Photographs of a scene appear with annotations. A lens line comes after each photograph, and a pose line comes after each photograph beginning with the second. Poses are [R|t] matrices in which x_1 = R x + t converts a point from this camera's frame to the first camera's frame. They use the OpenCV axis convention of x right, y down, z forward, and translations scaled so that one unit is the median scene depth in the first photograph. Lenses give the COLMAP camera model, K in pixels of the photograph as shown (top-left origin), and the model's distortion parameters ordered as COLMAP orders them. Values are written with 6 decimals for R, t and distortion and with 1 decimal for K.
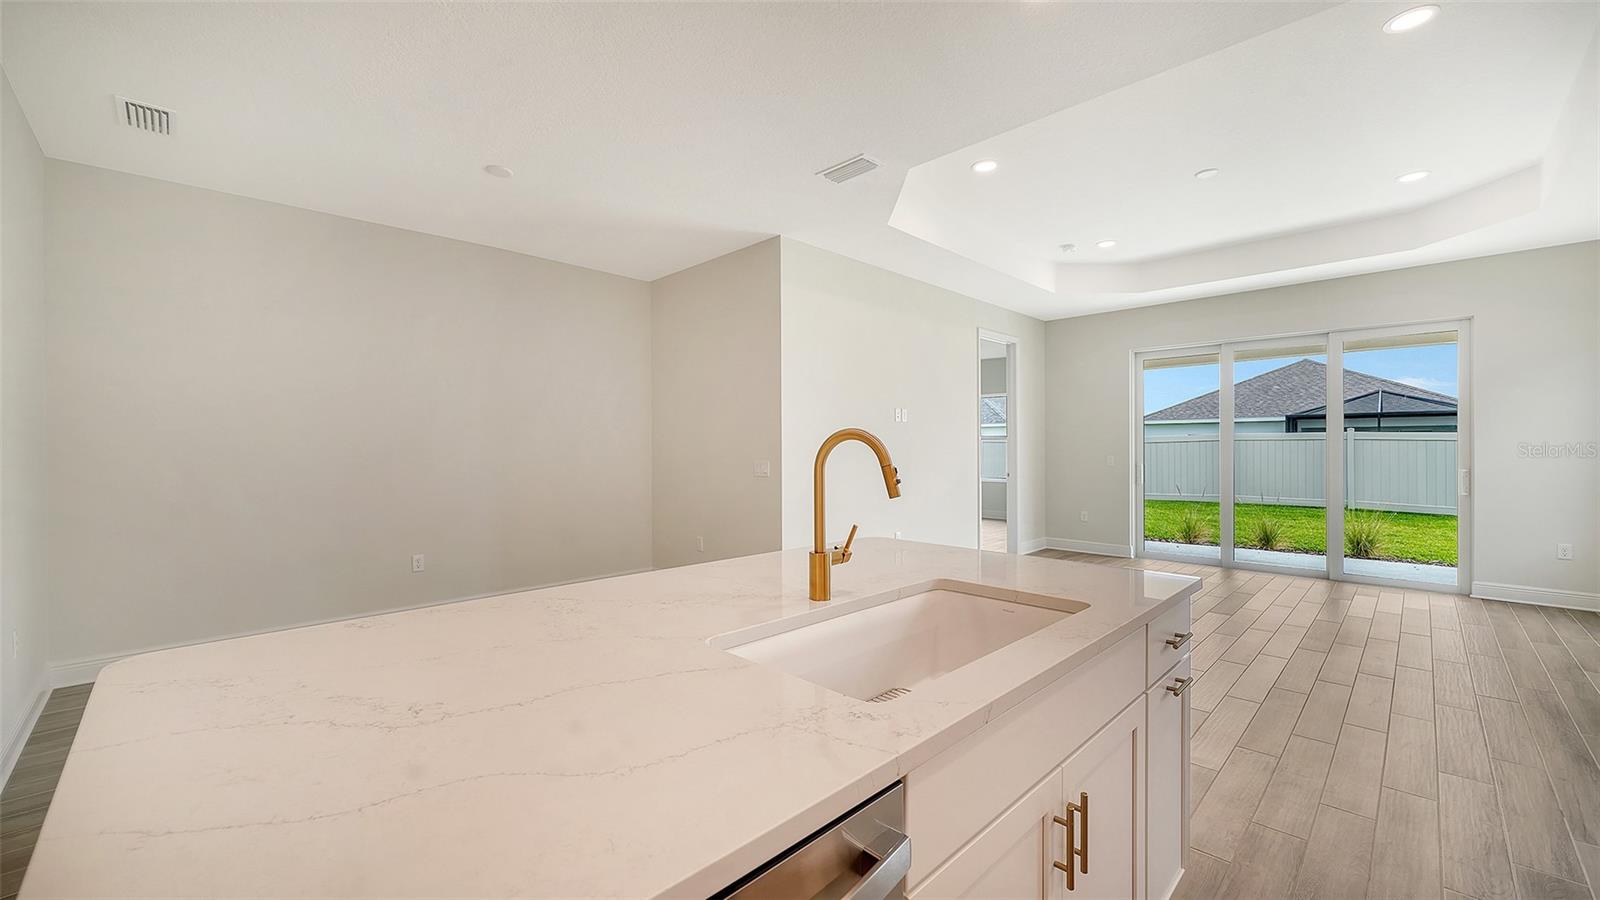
lens RADIAL K [[628.6, 0, 806.2], [0, 628.6, 446.7], [0, 0, 1]] dist [-0.001631, -0.000278]
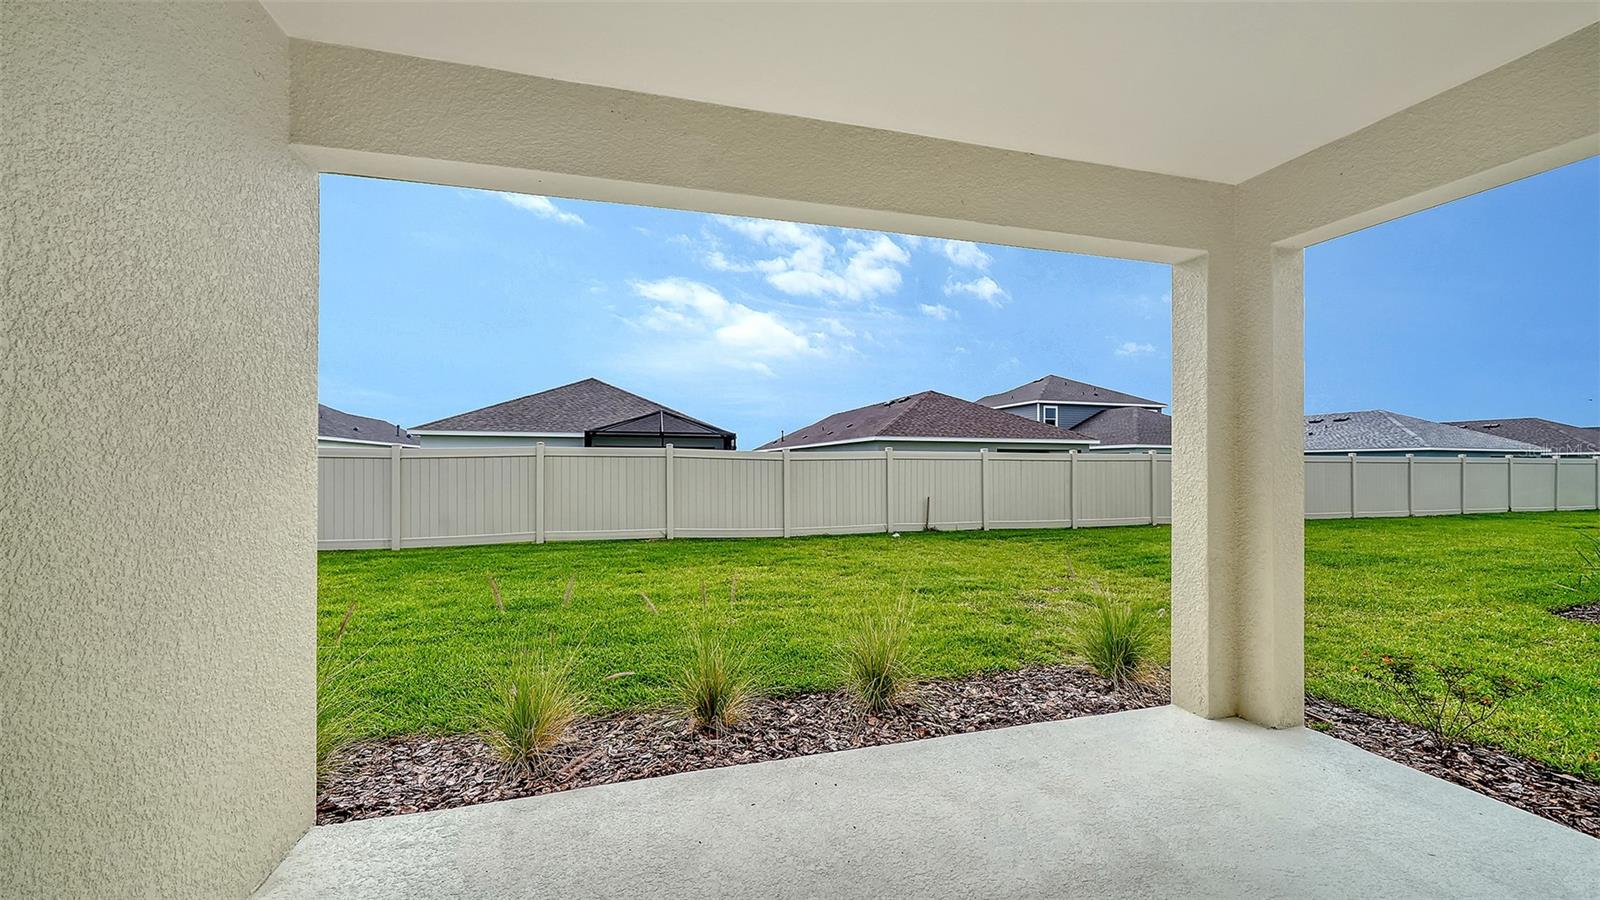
lens RADIAL K [[598.6, 0, 788.0], [0, 598.6, 459.3], [0, 0, 1]] dist [-0.001867, -0.000091]
pose [[0.512914, 0.013622, 0.858332, 0.542058], [-0.006025, 0.999907, -0.012269, 0.000090], [-0.858419, 0.001121, 0.512949, 0.957035]]
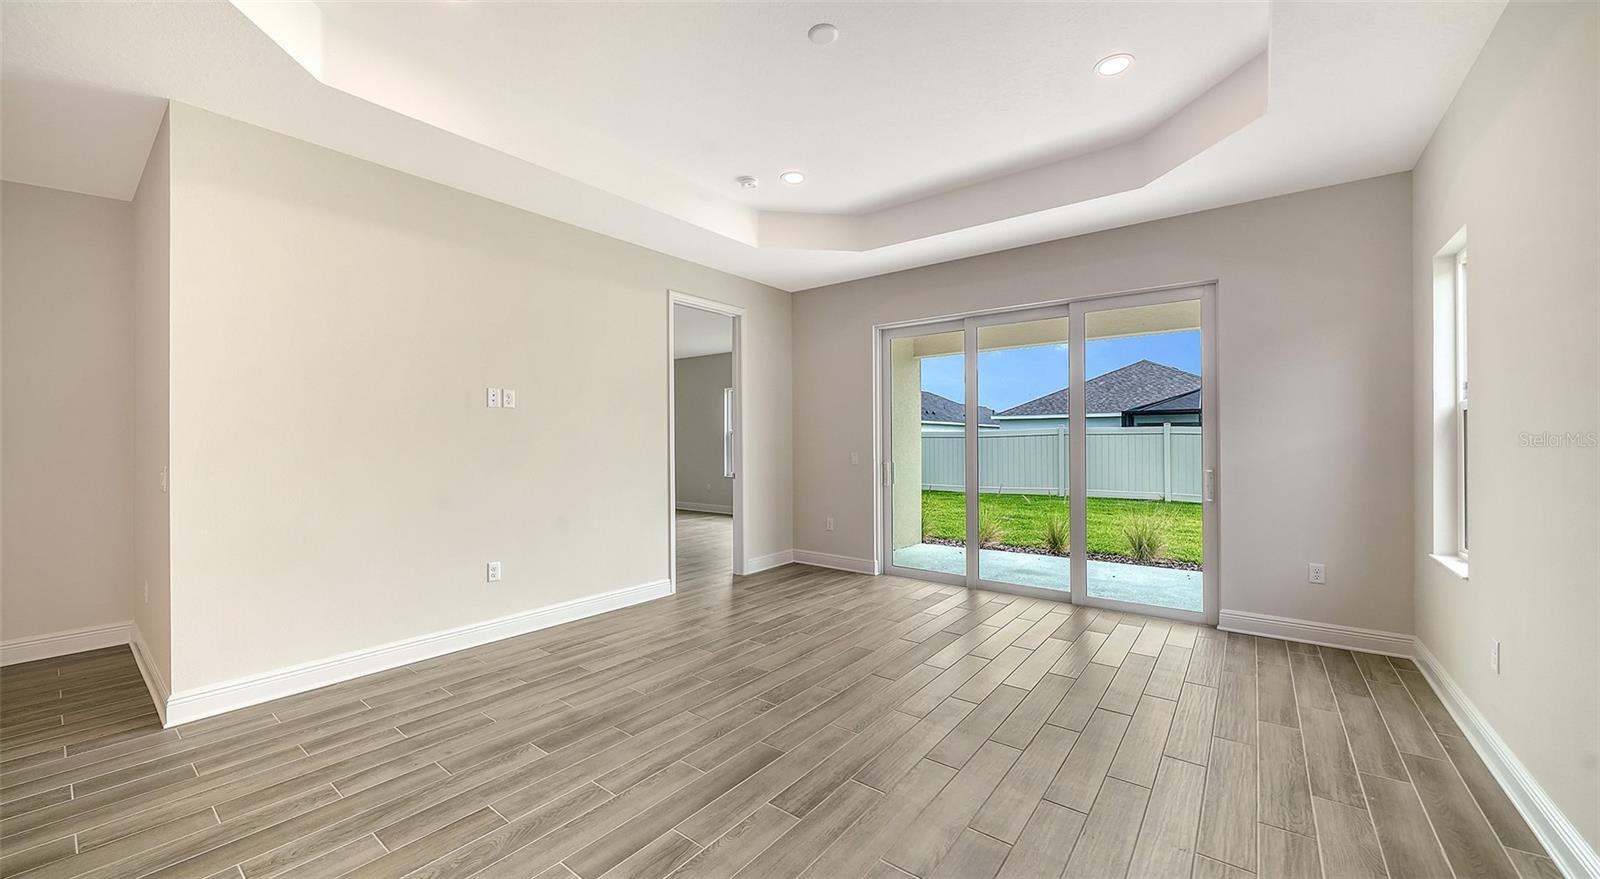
lens RADIAL K [[590.6, 0, 800.0], [0, 590.6, 439.5], [0, 0, 1]] dist [0.000560, 0.000040]
pose [[0.992717, -0.001501, 0.120462, 0.319119], [0.001821, 0.999995, -0.002544, -0.000985], [-0.120457, 0.002744, 0.992715, 0.227159]]
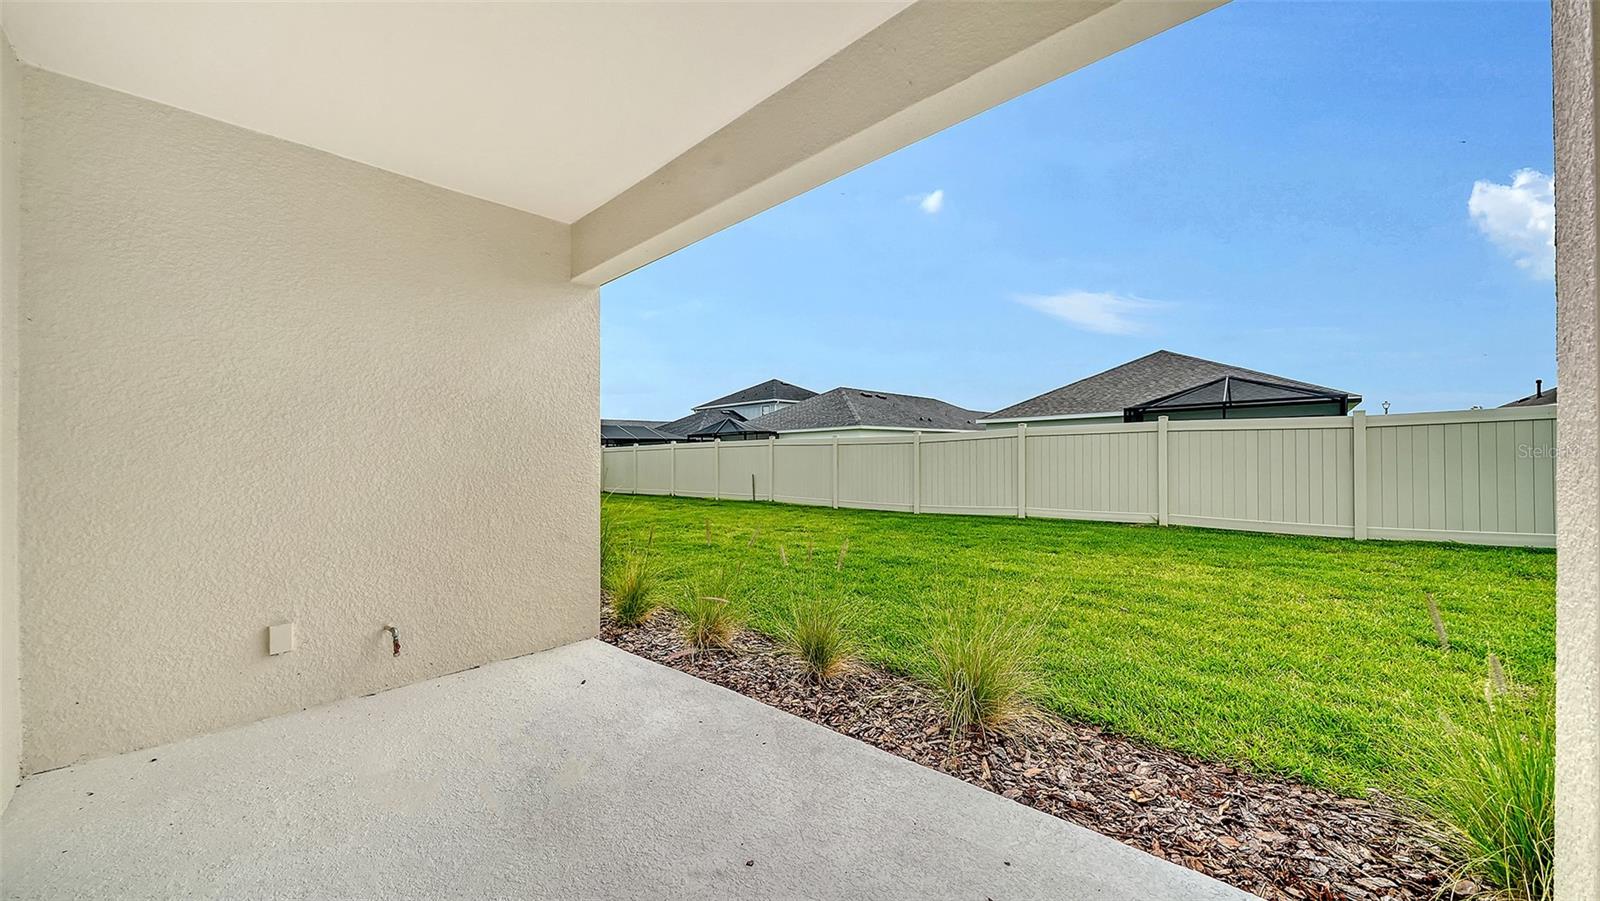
lens RADIAL K [[557.7, 0, 799.6], [0, 557.7, 463.4], [0, 0, 1]] dist [0.001738, 0.000028]
pose [[0.999203, -0.018087, 0.035578, 0.900390], [0.017444, 0.999680, 0.018315, 0.012300], [-0.035898, -0.017679, 0.999199, 0.763660]]
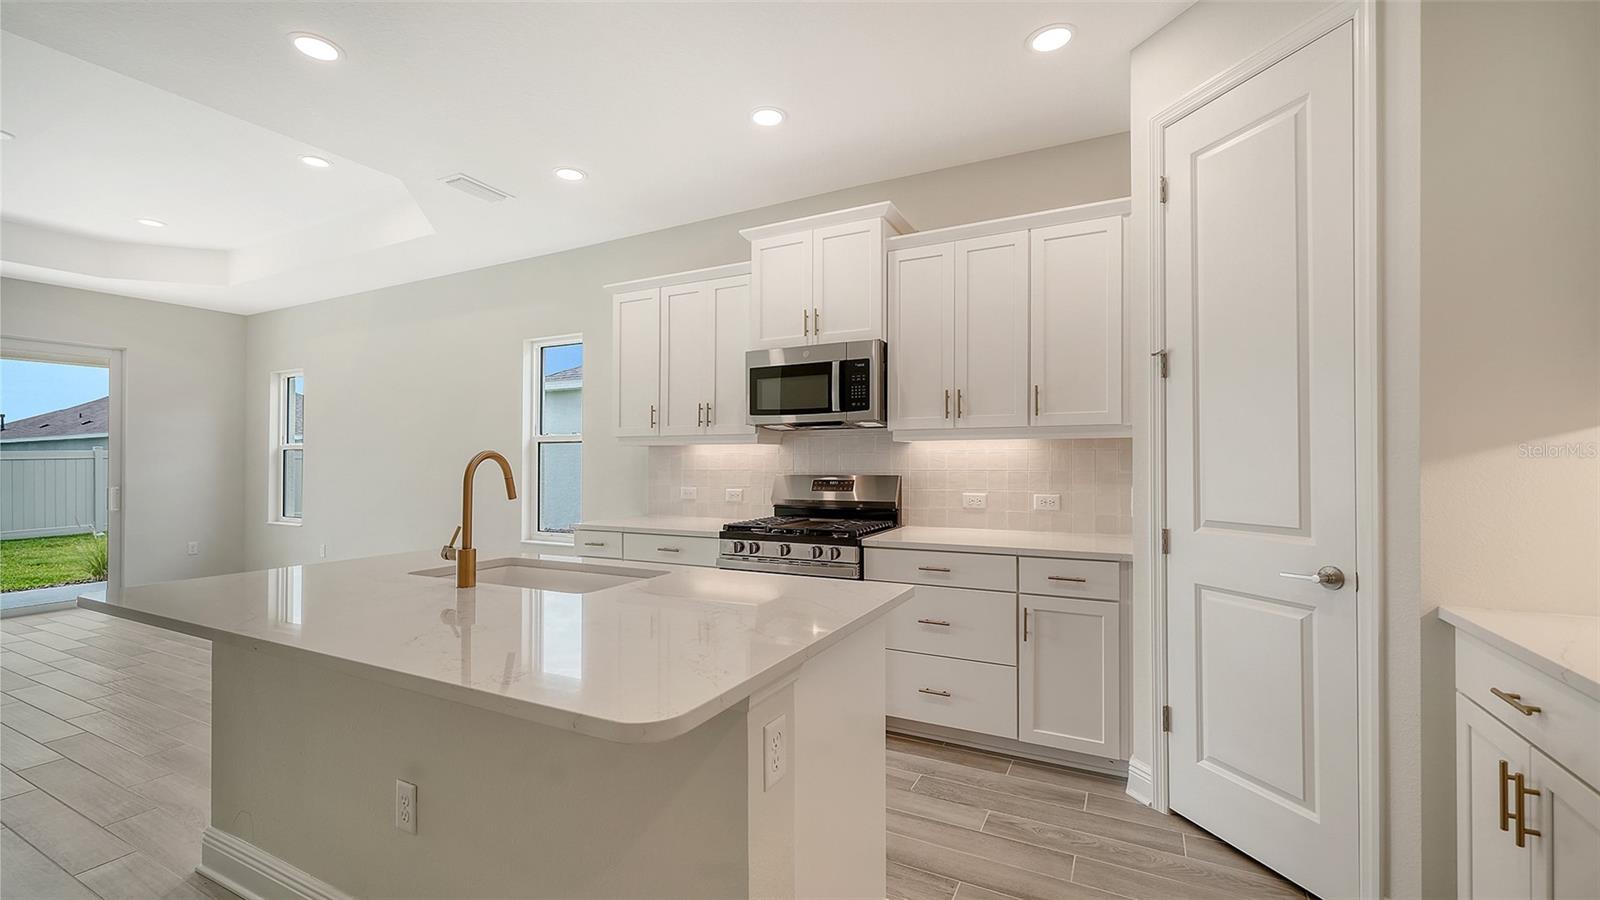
lens RADIAL K [[650.8, 0, 797.6], [0, 650.8, 454.6], [0, 0, 1]] dist [0.000557, -0.000040]
pose [[-0.298028, 0.014045, 0.954454, -0.278043], [0.006121, 0.999899, -0.012803, 0.000901], [-0.954538, 0.002027, -0.298084, 0.155170]]
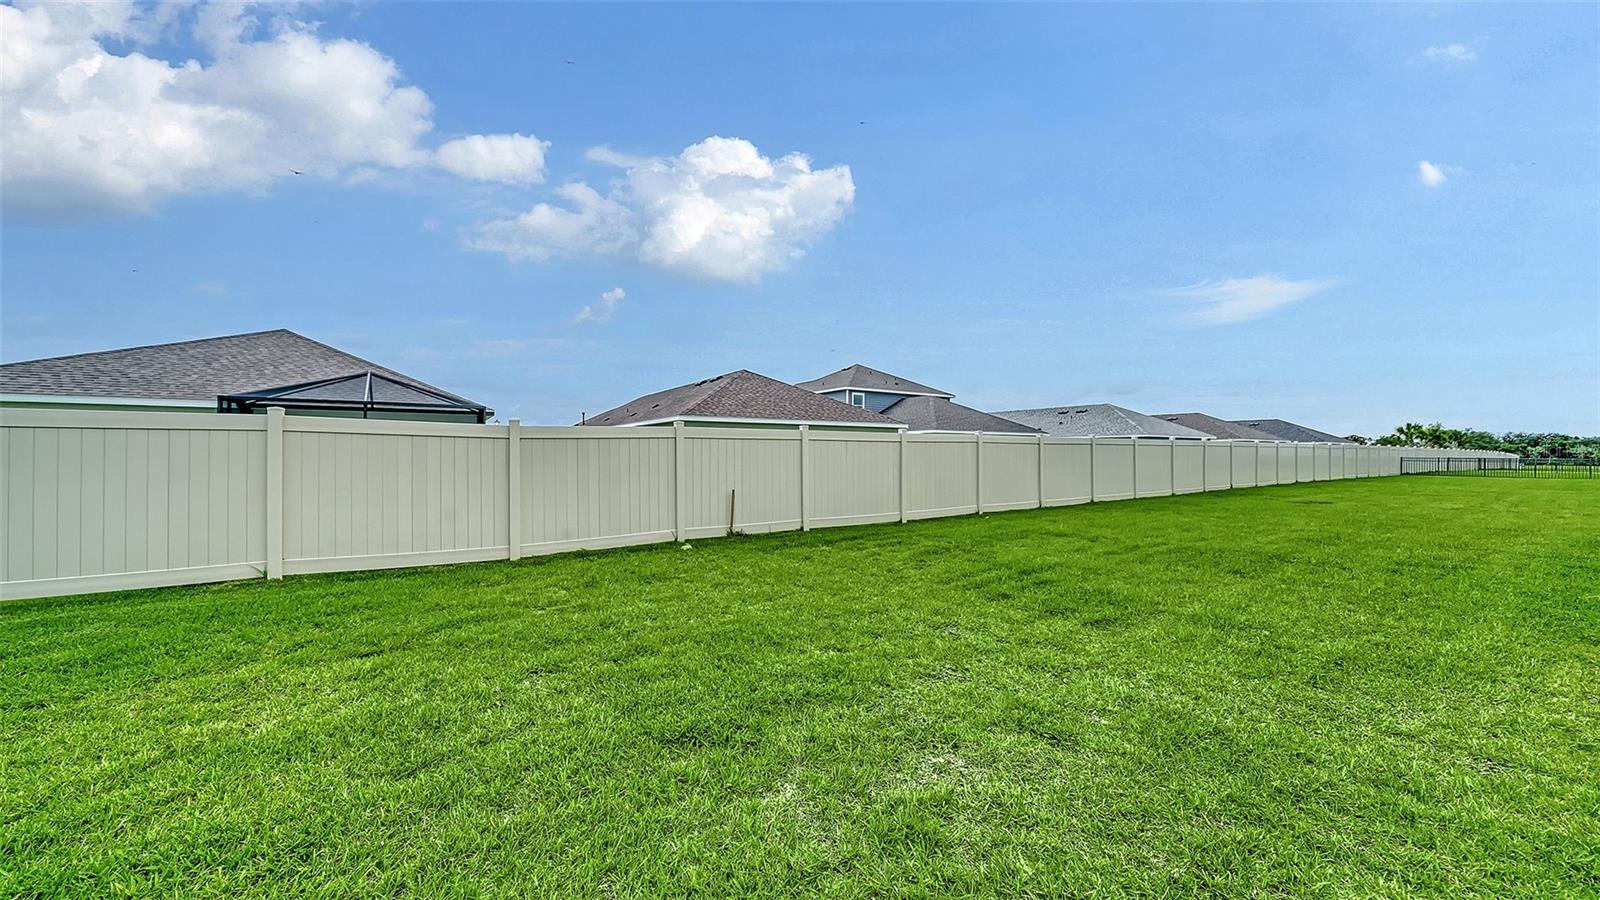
lens RADIAL K [[558.6, 0, 795.7], [0, 558.6, 453.7], [0, 0, 1]] dist [-0.006964, -0.000134]
pose [[0.218400, -0.000361, 0.975859, 1.179021], [-0.002635, 0.999996, 0.000960, 0.005725], [-0.975856, -0.002781, 0.218398, 1.125502]]
